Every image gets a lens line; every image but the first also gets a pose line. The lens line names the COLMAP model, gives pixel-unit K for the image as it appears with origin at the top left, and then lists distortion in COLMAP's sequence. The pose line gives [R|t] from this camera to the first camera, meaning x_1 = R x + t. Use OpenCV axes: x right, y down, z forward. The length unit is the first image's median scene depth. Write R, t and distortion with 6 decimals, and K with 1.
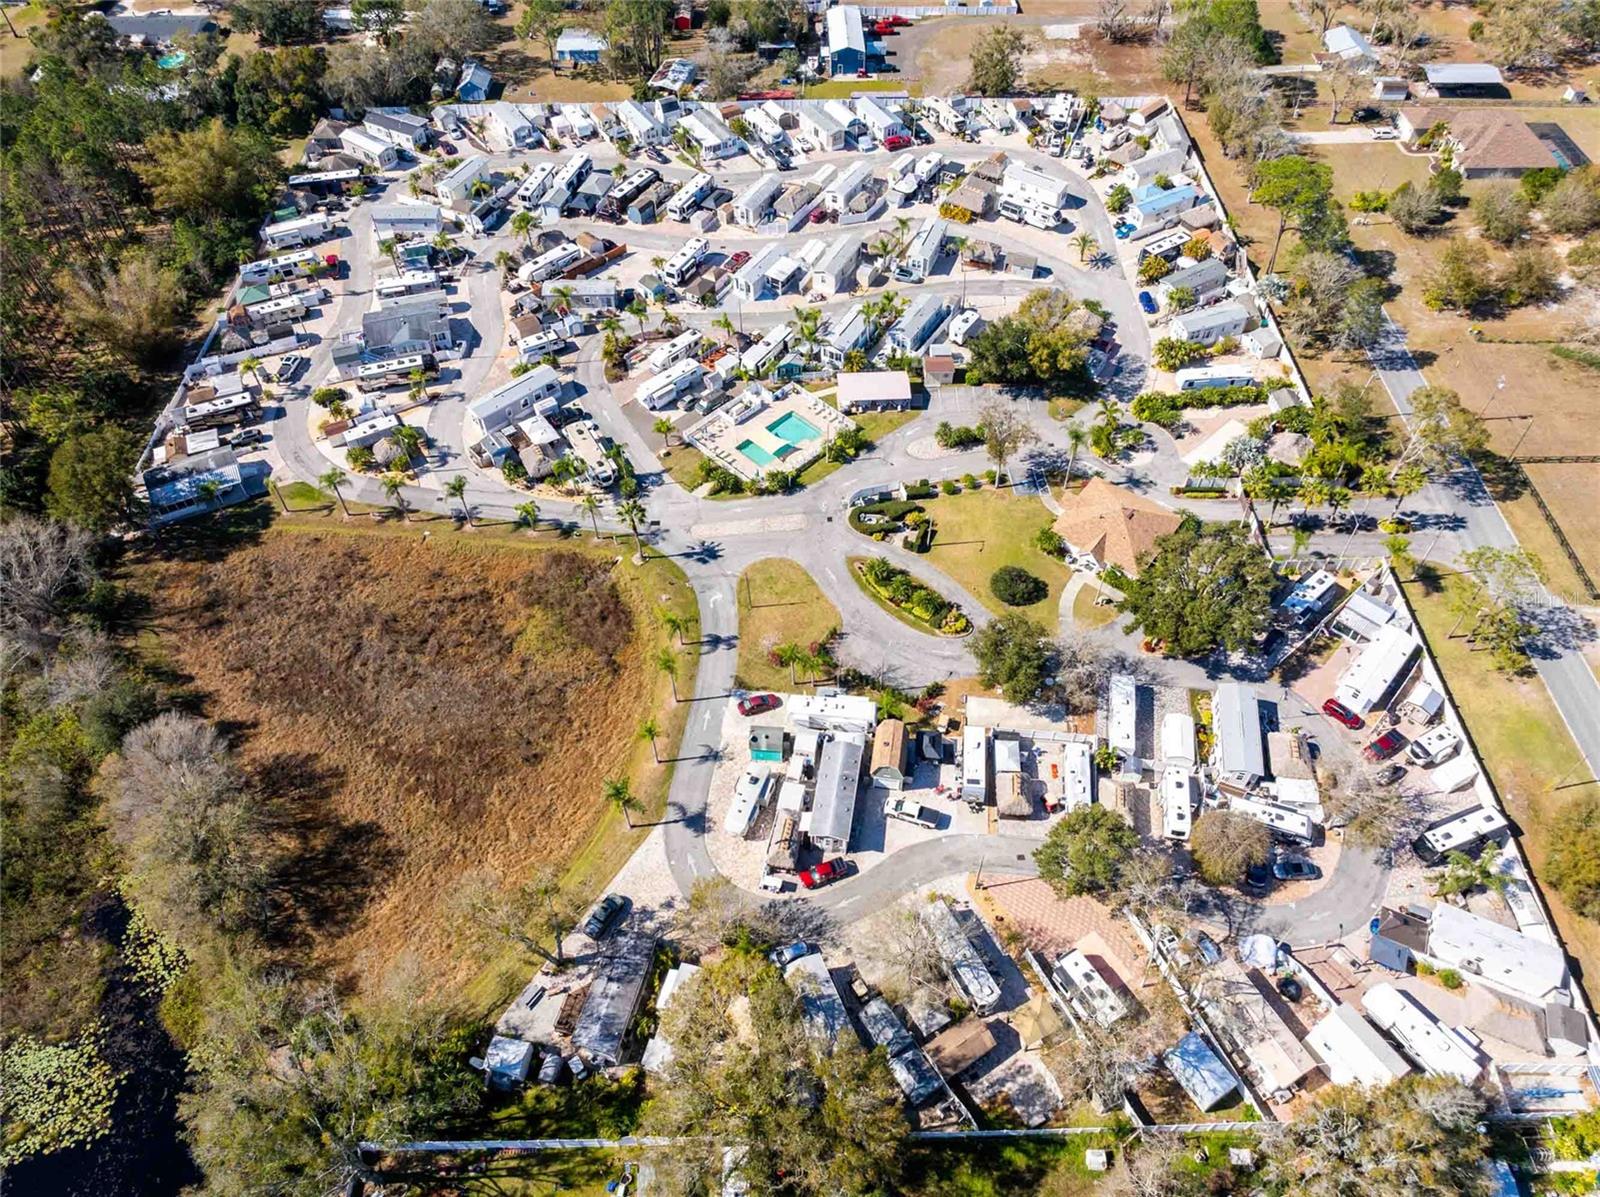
lens RADIAL K [[1120.1, 0, 805.9], [0, 1120.1, 594.8], [0, 0, 1]] dist [-0.020154, 0.001398]
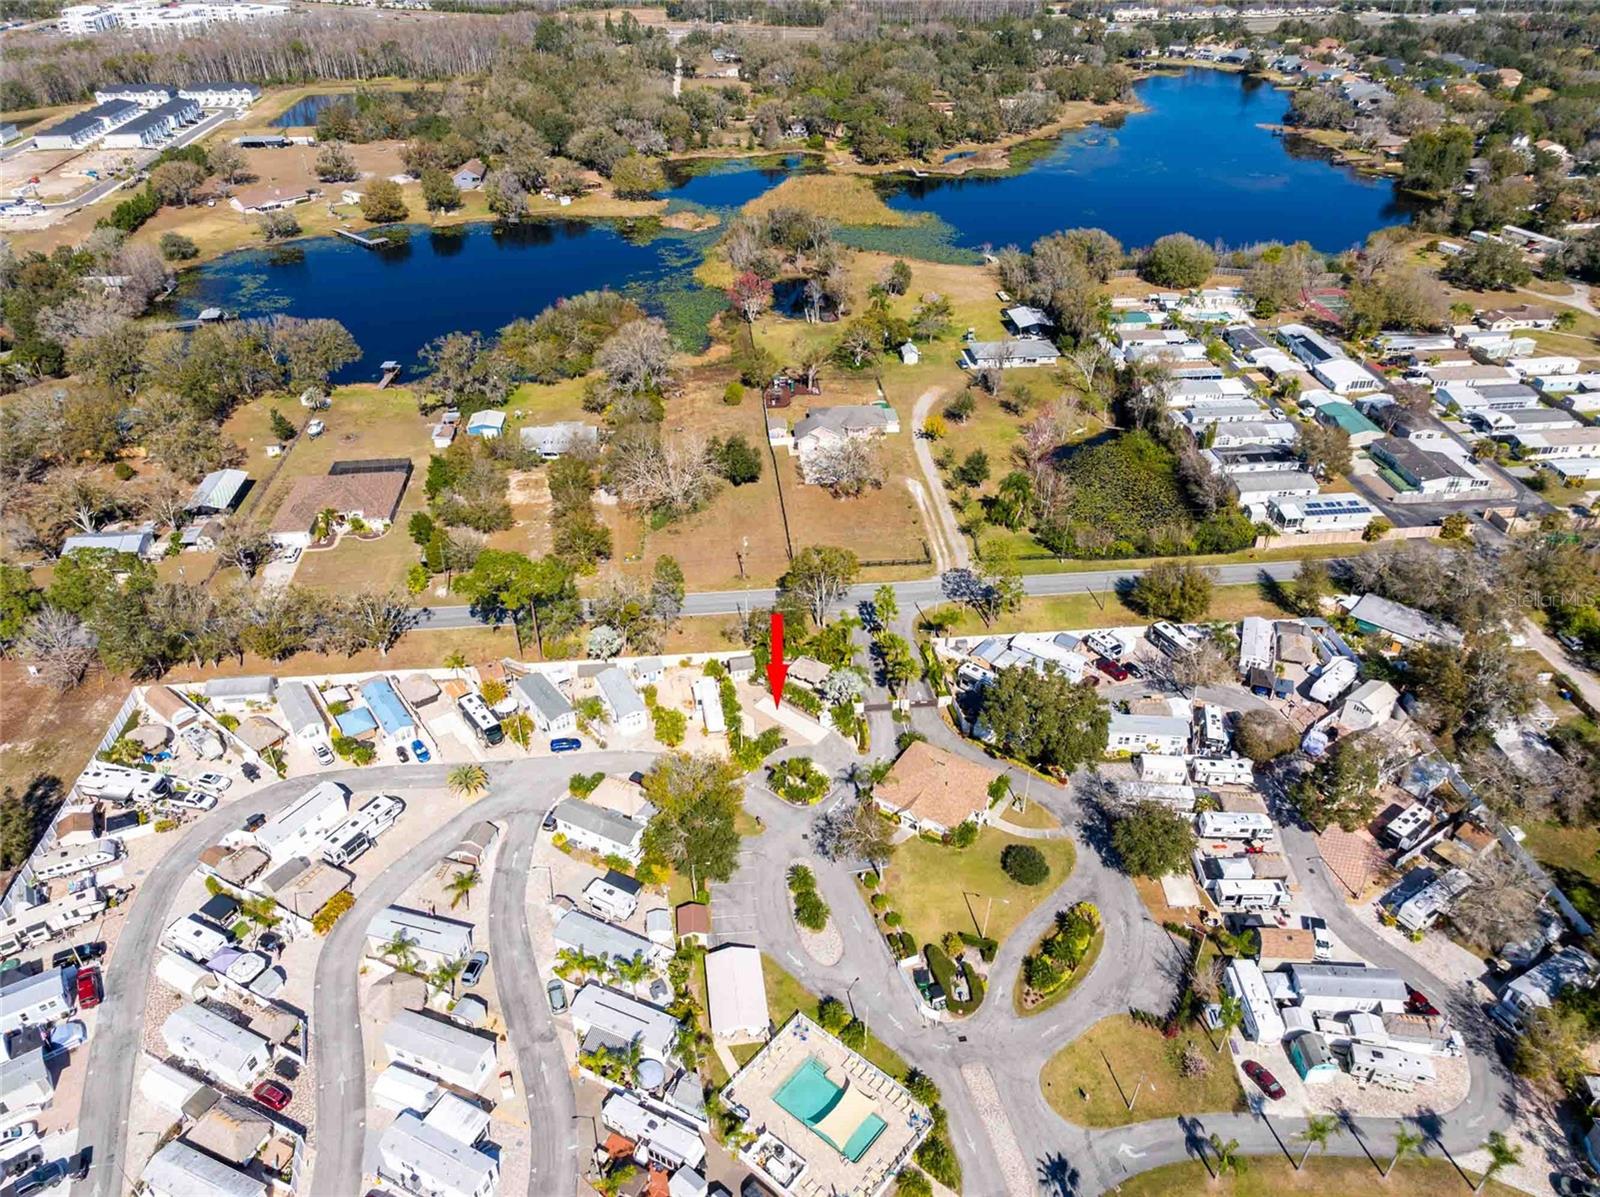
lens RADIAL K [[1137.4, 0, 806.5], [0, 1137.4, 601.0], [0, 0, 1]] dist [-0.037660, 0.026470]
pose [[-0.099475, -0.552050, 0.827856, -0.444394], [0.759275, 0.495621, 0.421736, -0.618725], [-0.643123, 0.670522, 0.369856, 0.521225]]
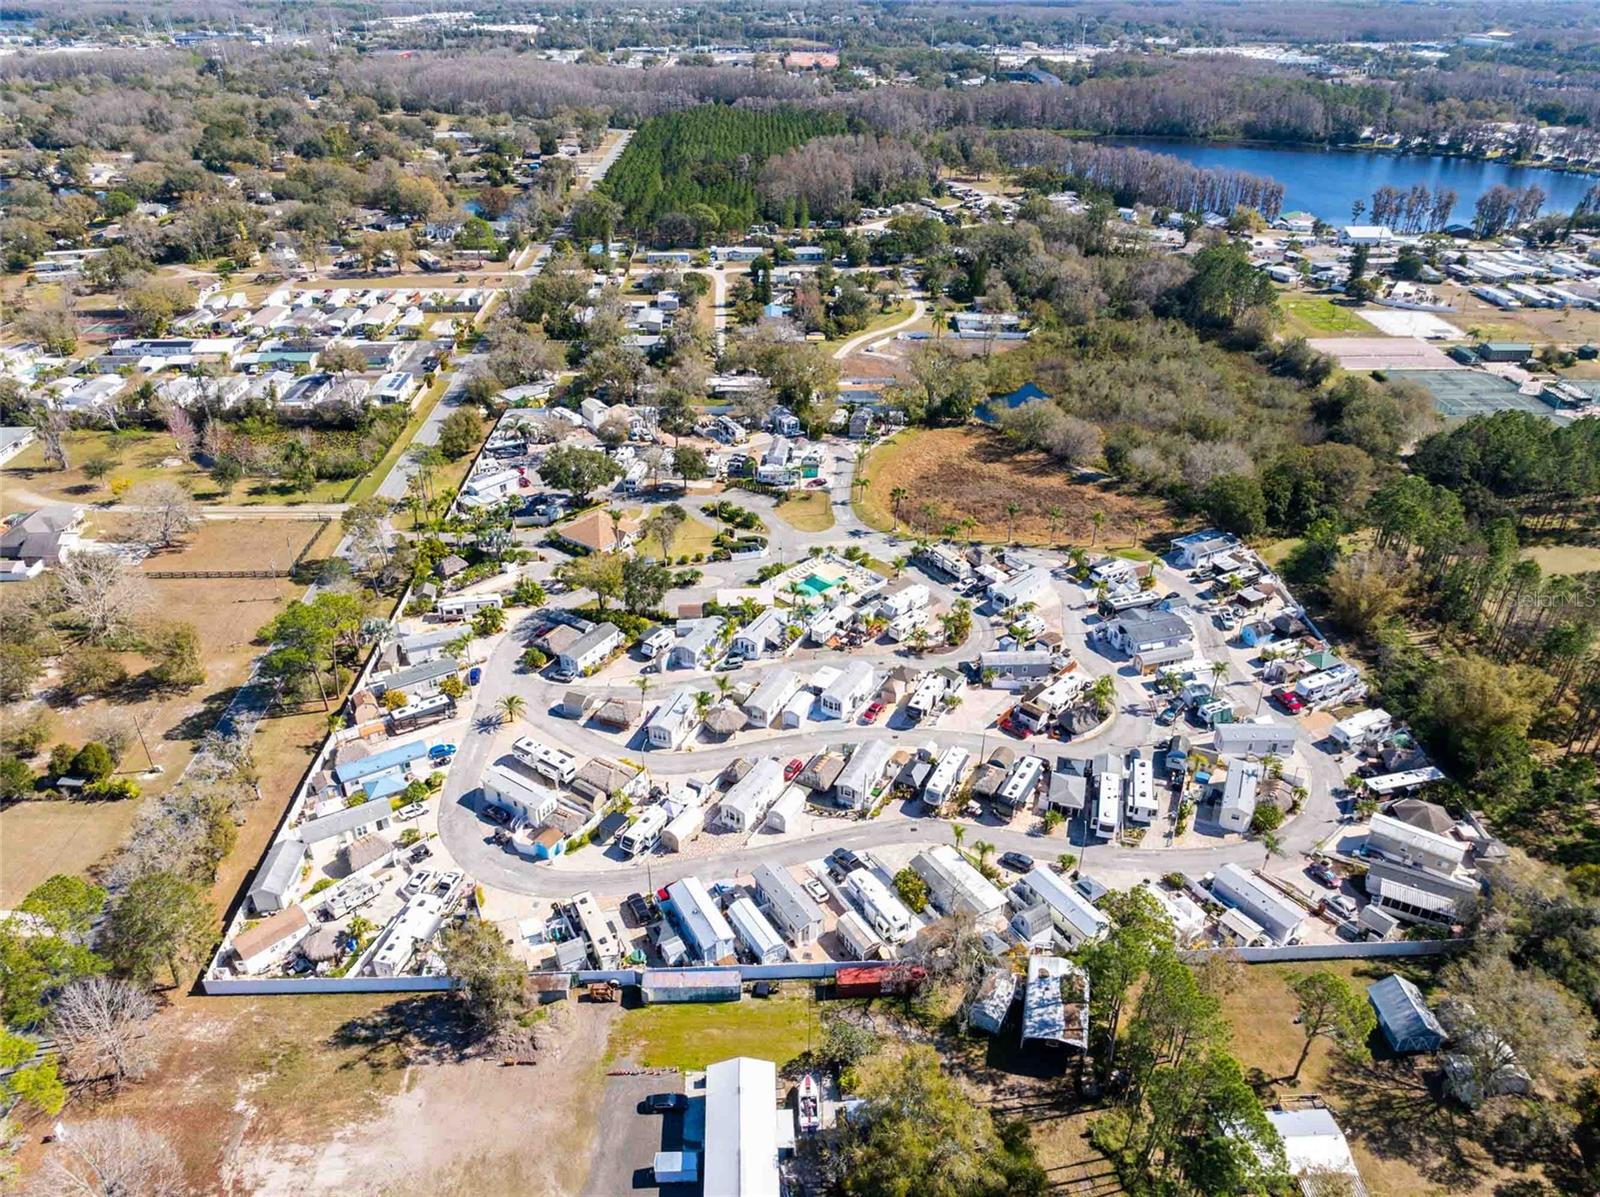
lens RADIAL K [[1120.1, 0, 805.9], [0, 1120.1, 594.8], [0, 0, 1]] dist [-0.020154, 0.001398]
pose [[-0.999434, 0.016760, -0.029153, 0.029469], [-0.025857, 0.171241, 0.984890, -1.471153], [0.021499, 0.985087, -0.170711, 1.243738]]
